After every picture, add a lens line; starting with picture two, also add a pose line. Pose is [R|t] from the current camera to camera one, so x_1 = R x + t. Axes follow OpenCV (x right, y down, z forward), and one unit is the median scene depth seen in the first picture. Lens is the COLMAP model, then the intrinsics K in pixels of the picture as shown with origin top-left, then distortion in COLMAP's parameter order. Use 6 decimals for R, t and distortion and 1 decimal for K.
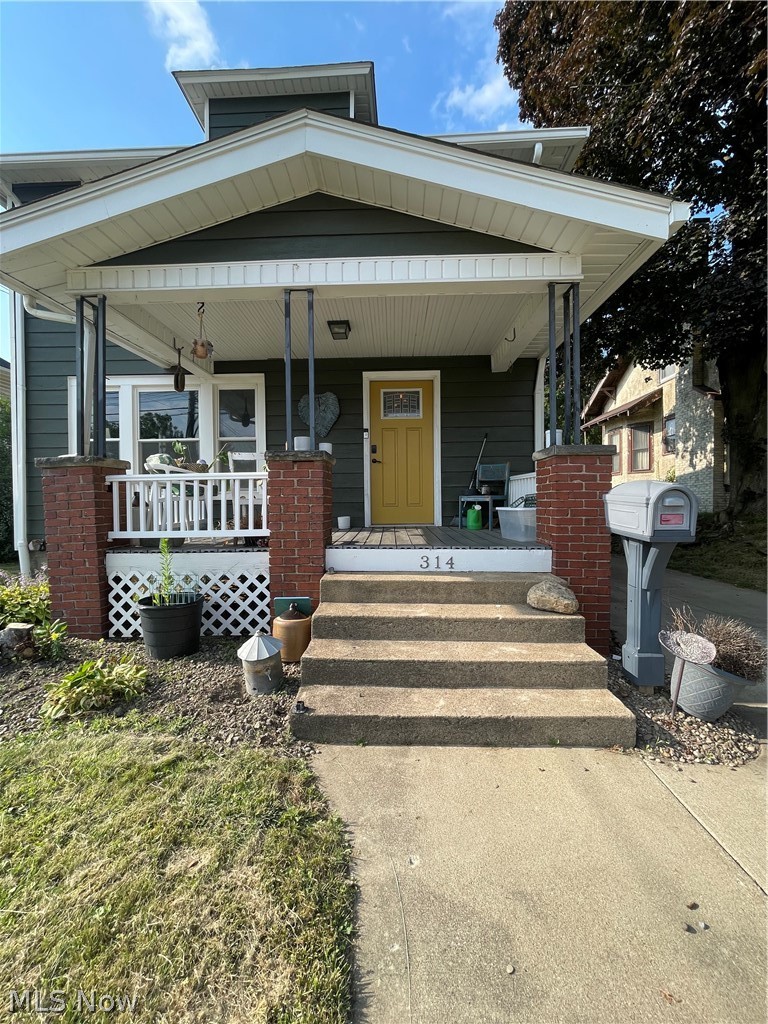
lens RADIAL K [[413.1, 0, 381.7], [0, 413.1, 511.6], [0, 0, 1]] dist [-0.000261, 0.000237]
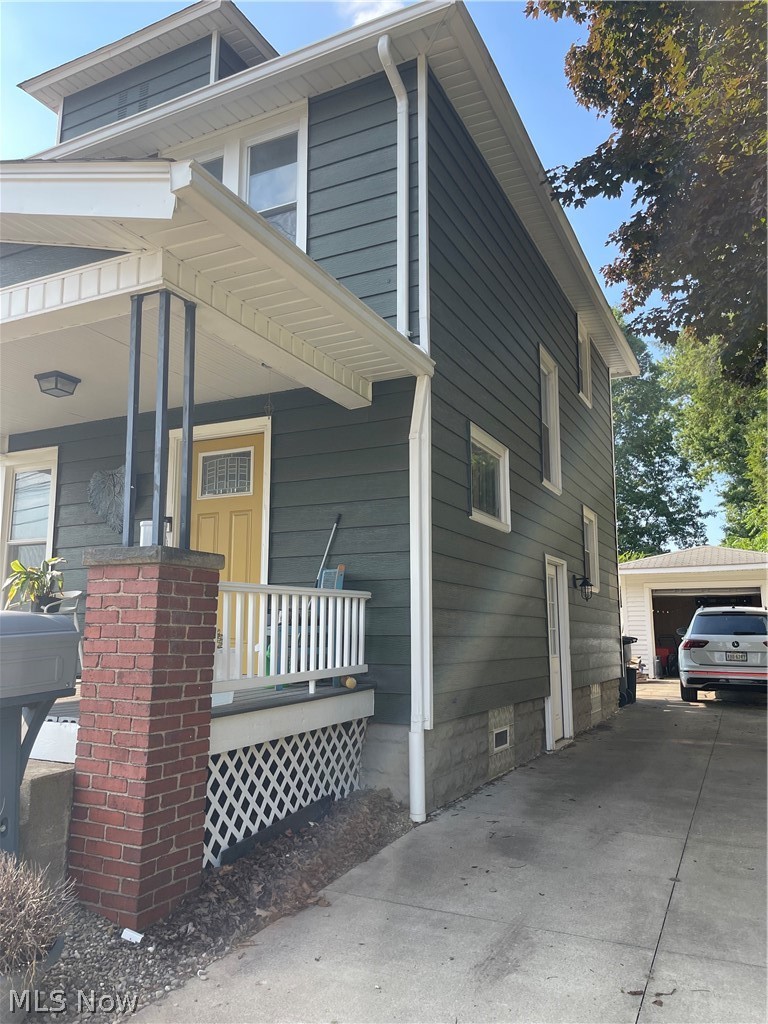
lens RADIAL K [[772.0, 0, 377.7], [0, 772.0, 518.9], [0, 0, 1]] dist [0.057735, -0.053625]
pose [[0.909654, -0.051885, -0.412114, 1.192424], [-0.016204, 0.986980, -0.160027, -0.024005], [0.415051, 0.152247, 0.896969, 0.119383]]
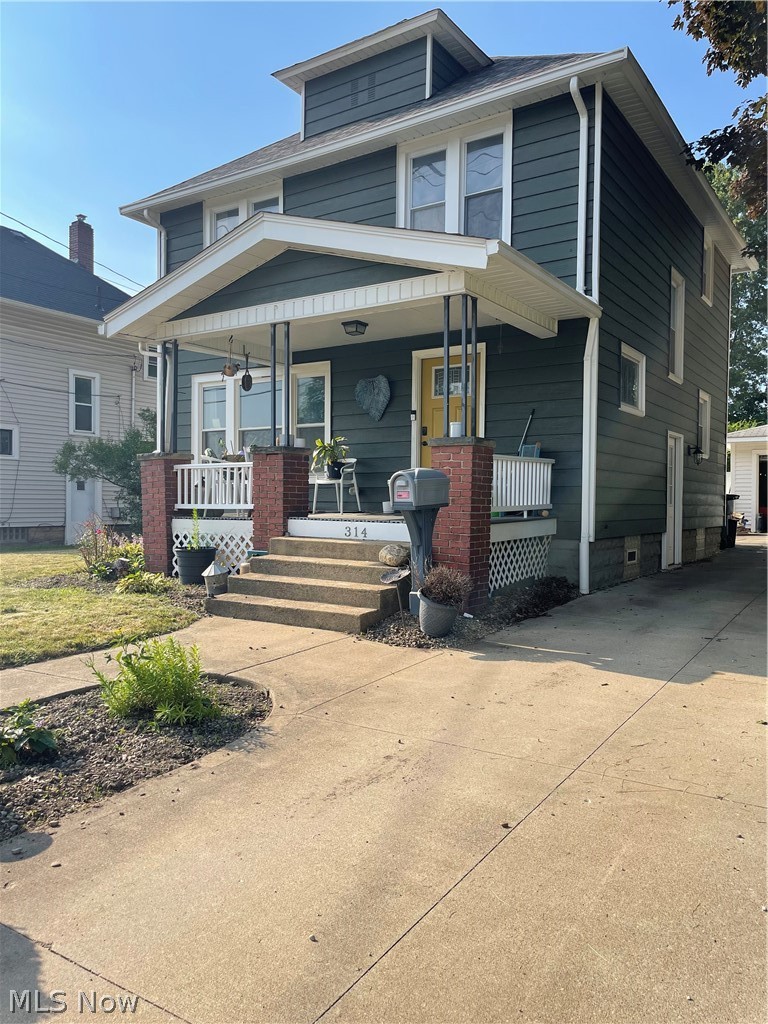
lens RADIAL K [[772.0, 0, 386.1], [0, 772.0, 520.3], [0, 0, 1]] dist [0.057735, -0.053625]
pose [[0.853470, 0.027758, -0.520403, 1.375333], [-0.022651, 0.999613, 0.016170, 0.045022], [0.520650, -0.002013, 0.853768, -0.925938]]
